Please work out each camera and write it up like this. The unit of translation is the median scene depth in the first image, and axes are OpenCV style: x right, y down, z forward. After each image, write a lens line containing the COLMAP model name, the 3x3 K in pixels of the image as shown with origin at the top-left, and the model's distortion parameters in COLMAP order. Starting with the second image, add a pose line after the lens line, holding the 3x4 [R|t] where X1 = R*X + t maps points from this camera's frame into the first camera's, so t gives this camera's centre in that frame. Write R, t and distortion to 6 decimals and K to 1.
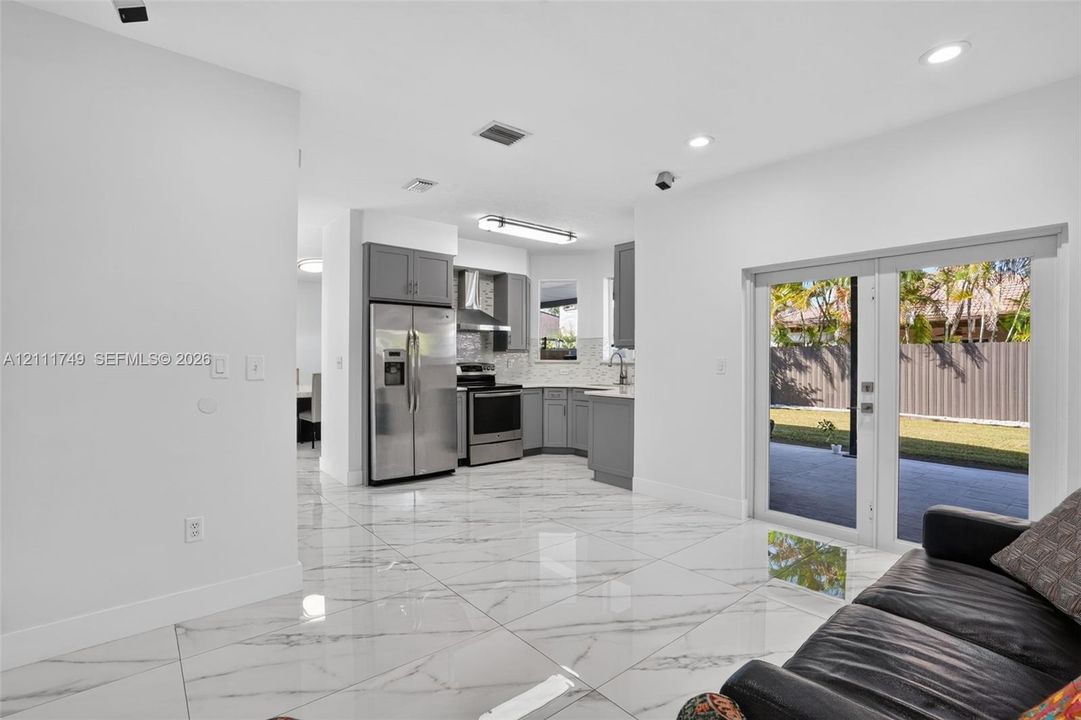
lens RADIAL K [[499.2, 0, 538.0], [0, 499.2, 365.2], [0, 0, 1]] dist [-0.054359, 0.017771]
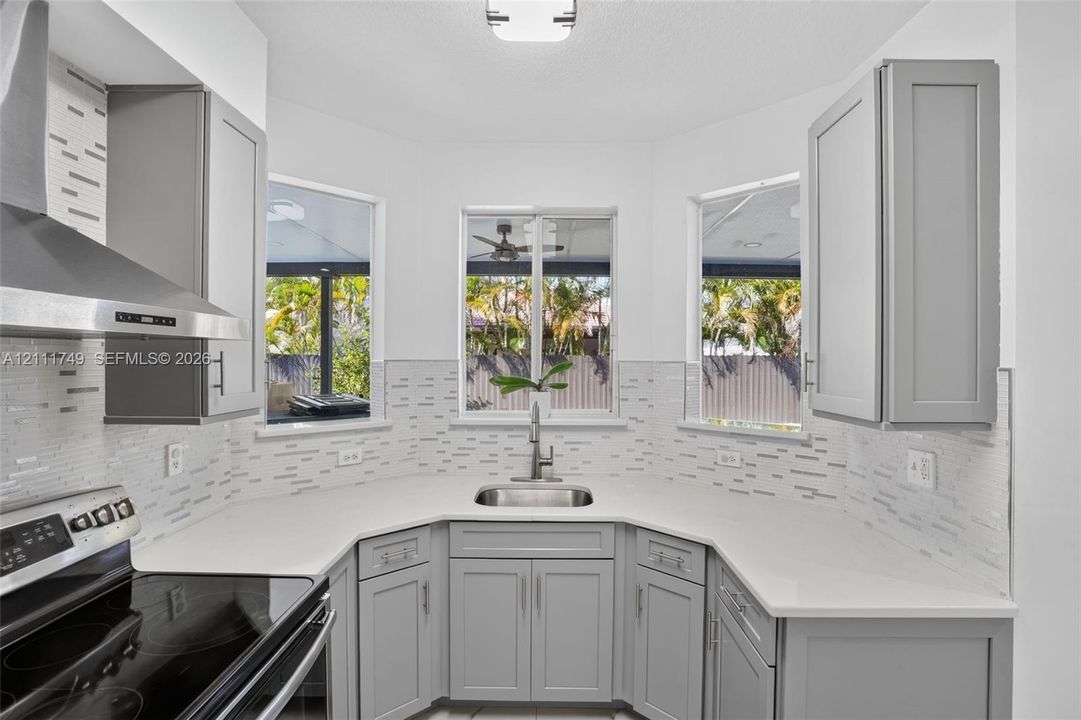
lens RADIAL K [[499.2, 0, 544.1], [0, 499.2, 361.5], [0, 0, 1]] dist [-0.054359, 0.017771]
pose [[0.645472, -0.003491, 0.763776, -0.136324], [0.006887, 0.999976, -0.001250, -0.057479], [-0.763753, 0.006067, 0.645480, 0.756763]]
